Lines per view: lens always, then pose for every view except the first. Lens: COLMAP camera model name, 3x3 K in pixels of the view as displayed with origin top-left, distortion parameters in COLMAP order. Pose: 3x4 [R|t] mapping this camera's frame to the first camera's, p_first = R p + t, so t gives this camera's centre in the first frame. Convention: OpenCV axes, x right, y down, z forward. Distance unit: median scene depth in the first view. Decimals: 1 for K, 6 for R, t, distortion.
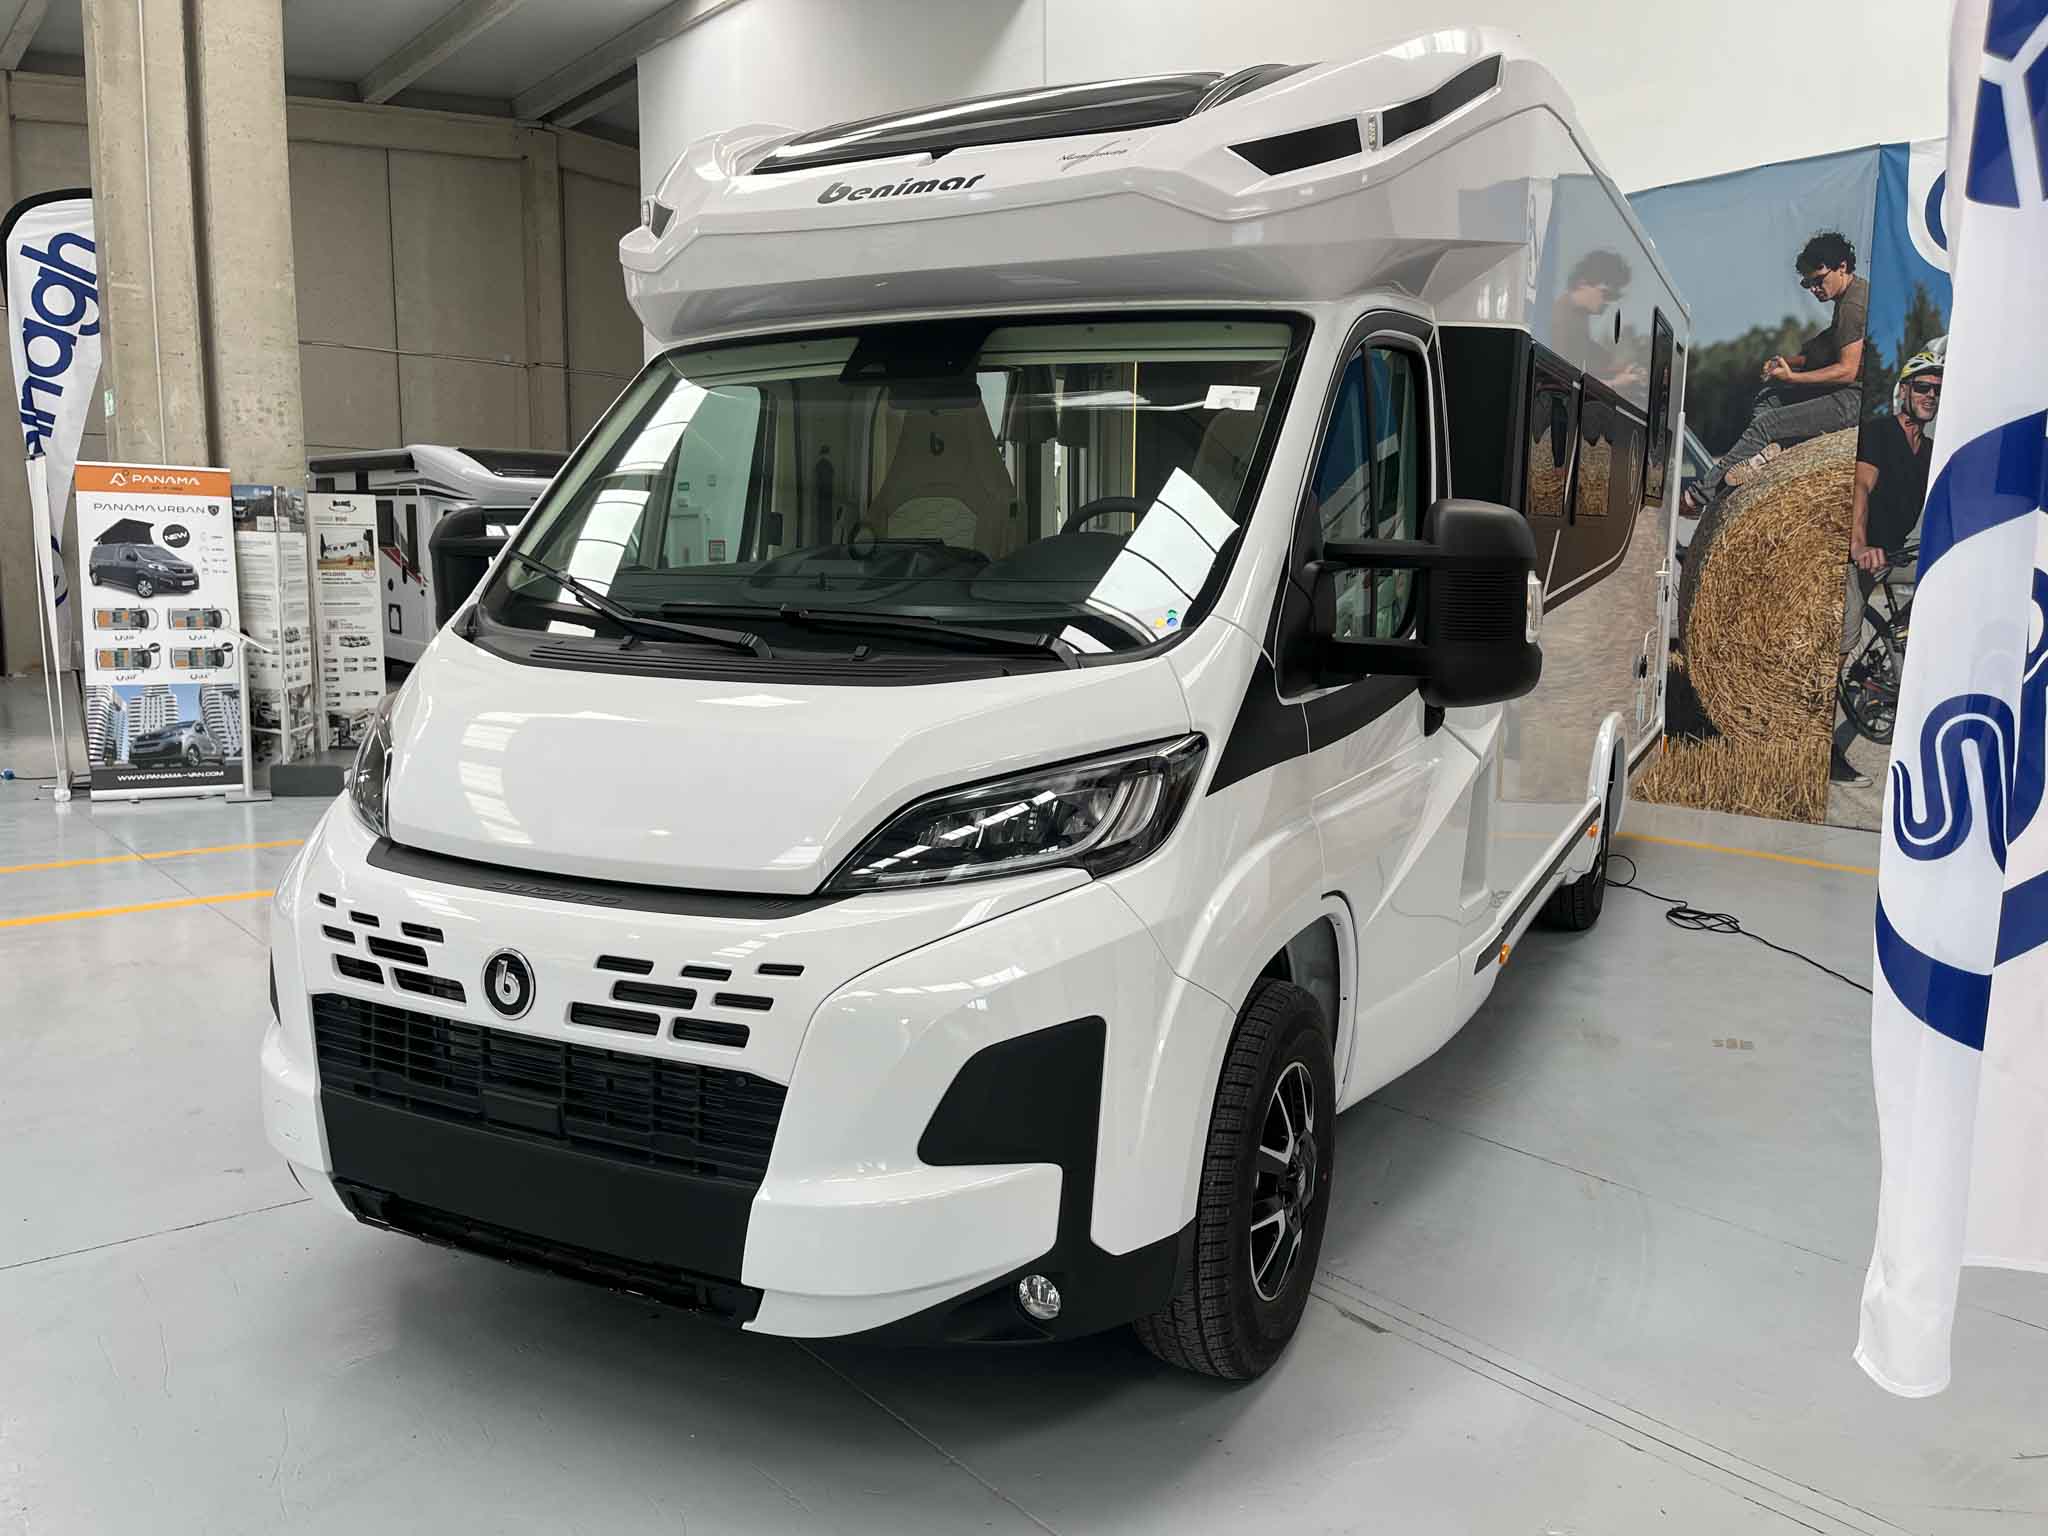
lens RADIAL K [[1654.5, 0, 1024.0], [0, 1654.5, 768.0], [0, 0, 1]] dist [0.081532, -0.006774]
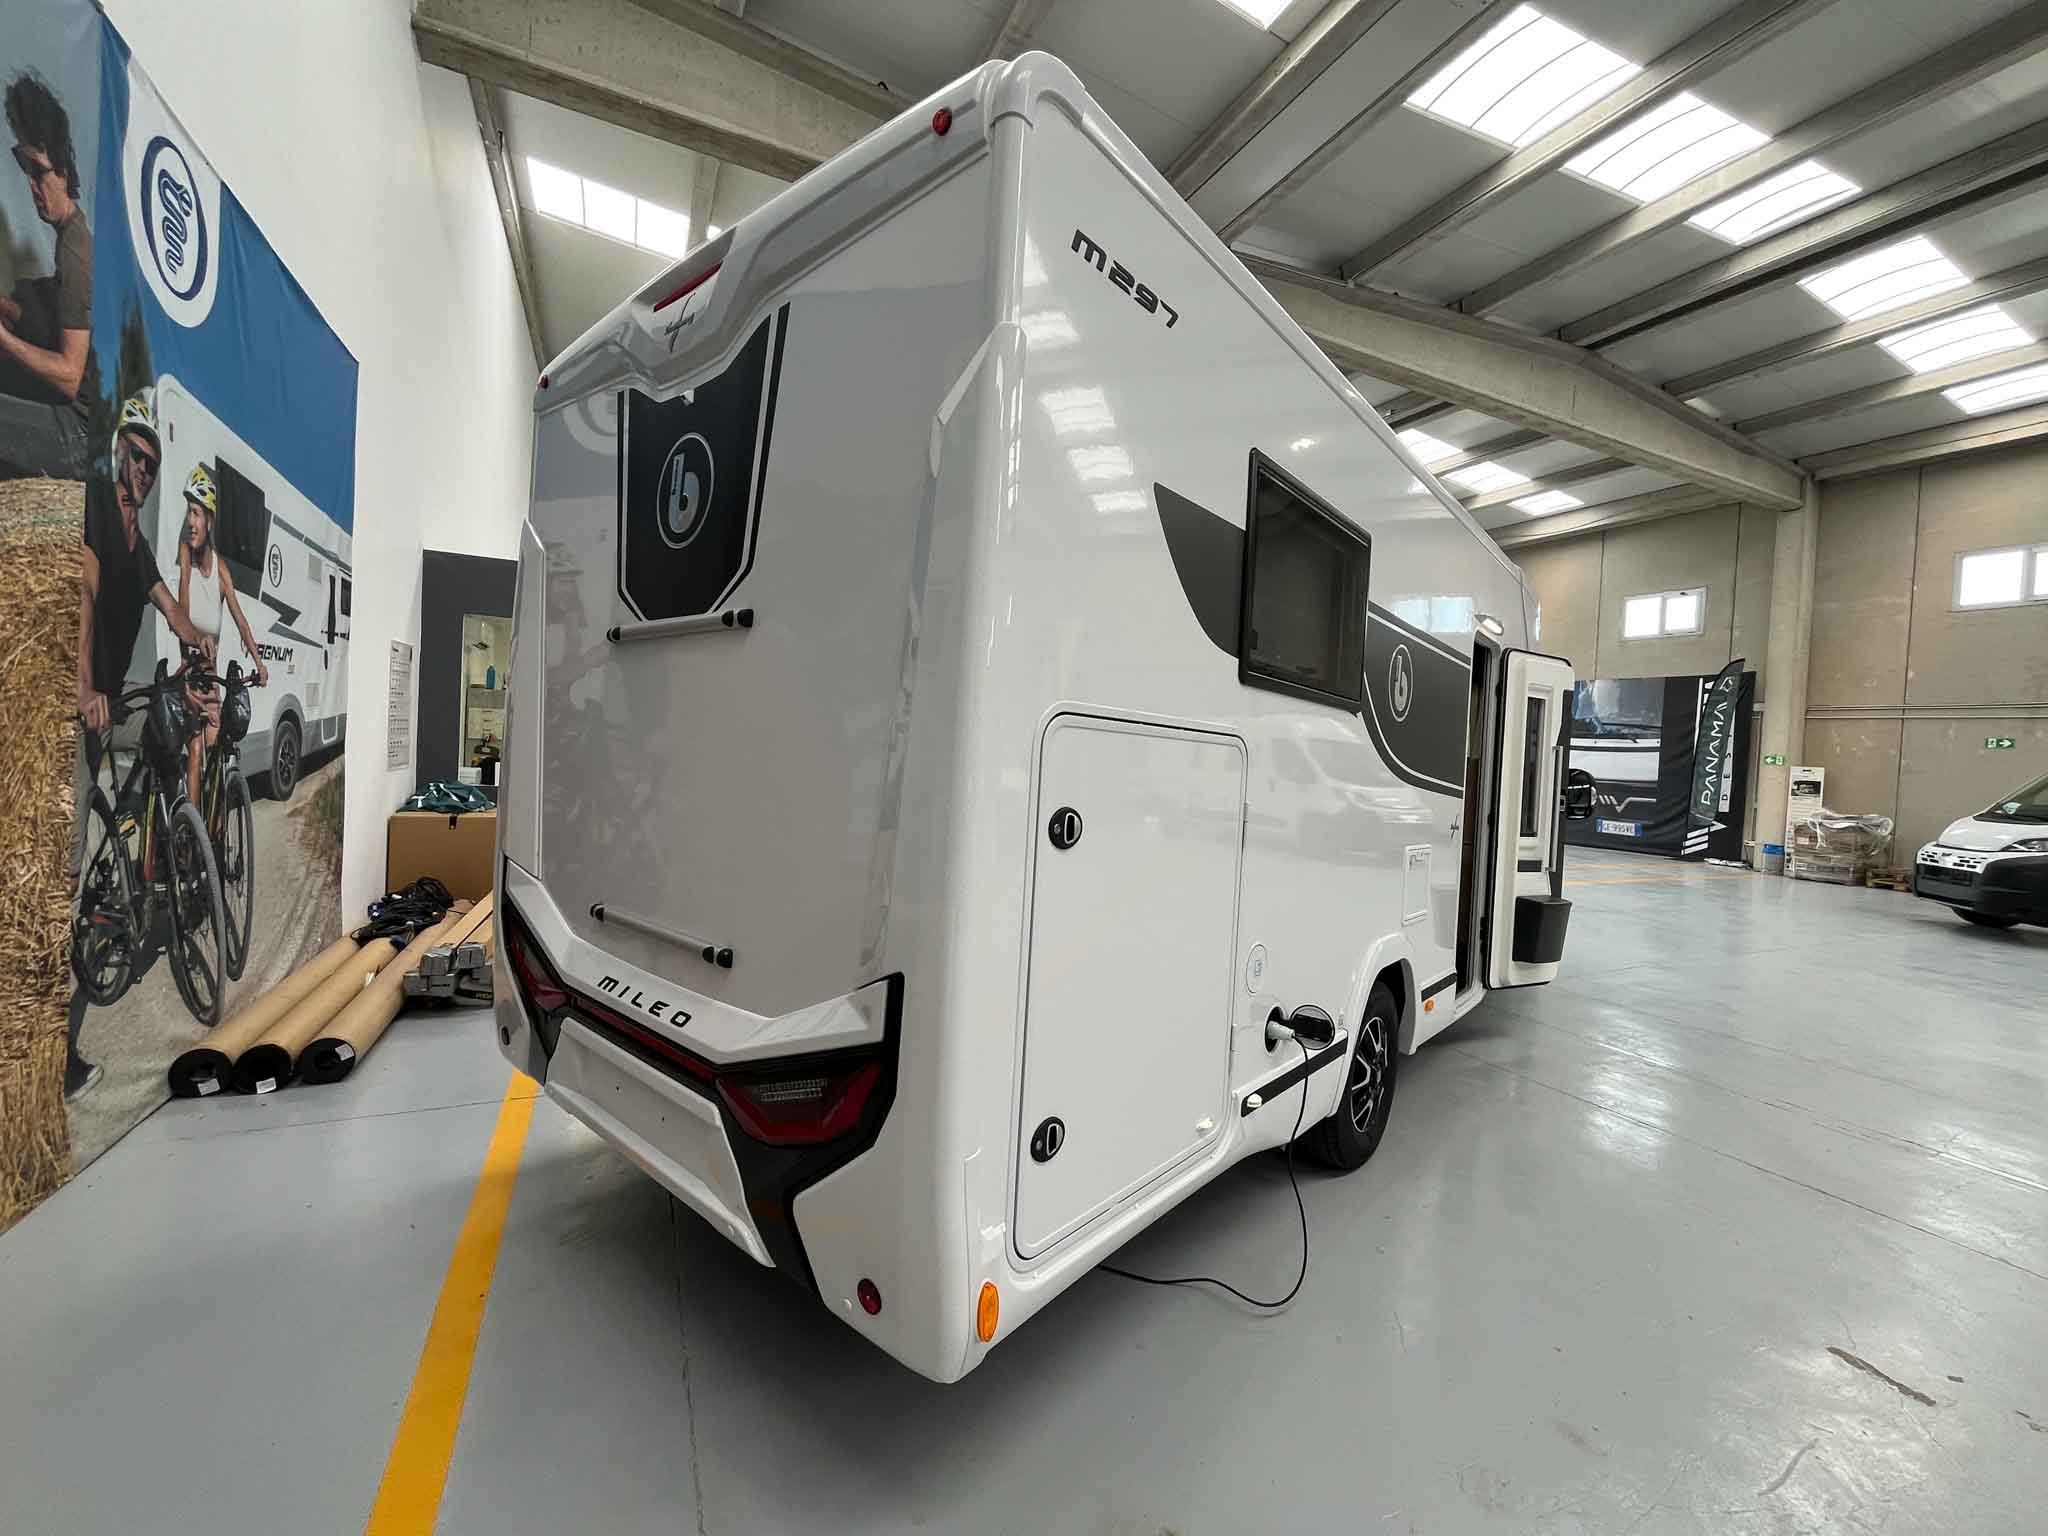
lens RADIAL K [[829.2, 0, 1027.5], [0, 829.2, 773.6], [0, 0, 1]] dist [0.000724, -0.000040]
pose [[-0.969460, -0.064166, 0.236708, 0.108743], [-0.026909, 0.987170, 0.157389, -0.154736], [-0.243770, 0.146212, -0.958748, 1.185926]]
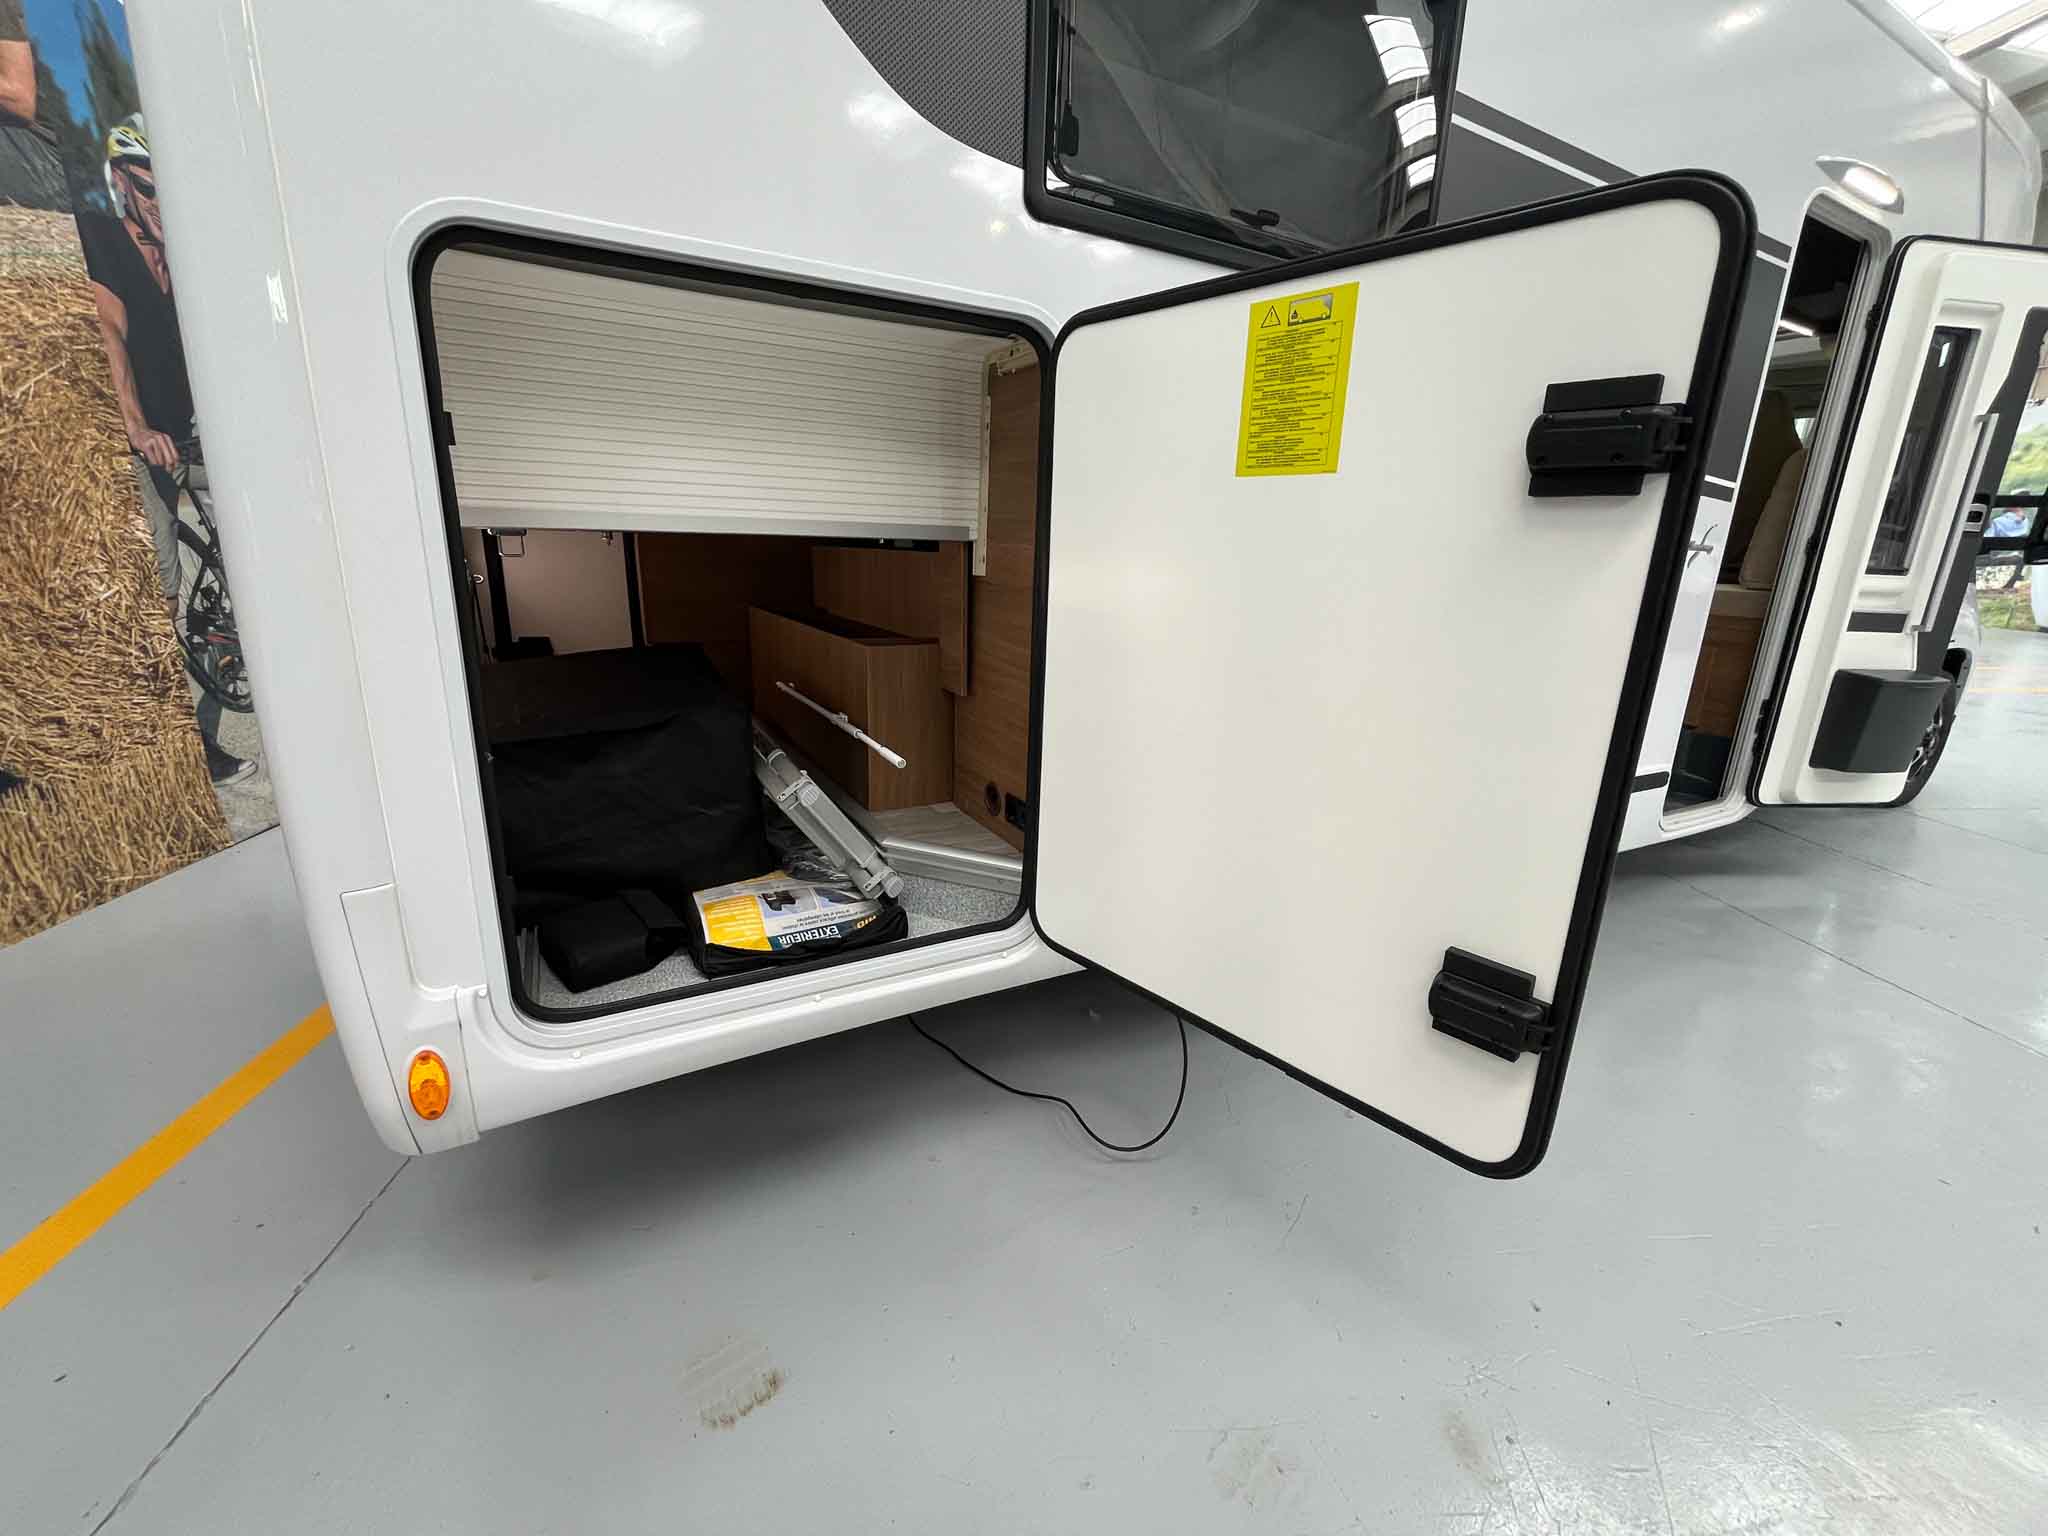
lens RADIAL K [[829.5, 0, 1024.0], [0, 829.5, 768.0], [0, 0, 1]] dist [-0.000245, -0.000583]
pose [[-0.825040, -0.178440, 0.536161, 0.020819], [0.048310, 0.923084, 0.381553, -0.114254], [-0.563006, 0.340698, -0.752960, 1.079859]]
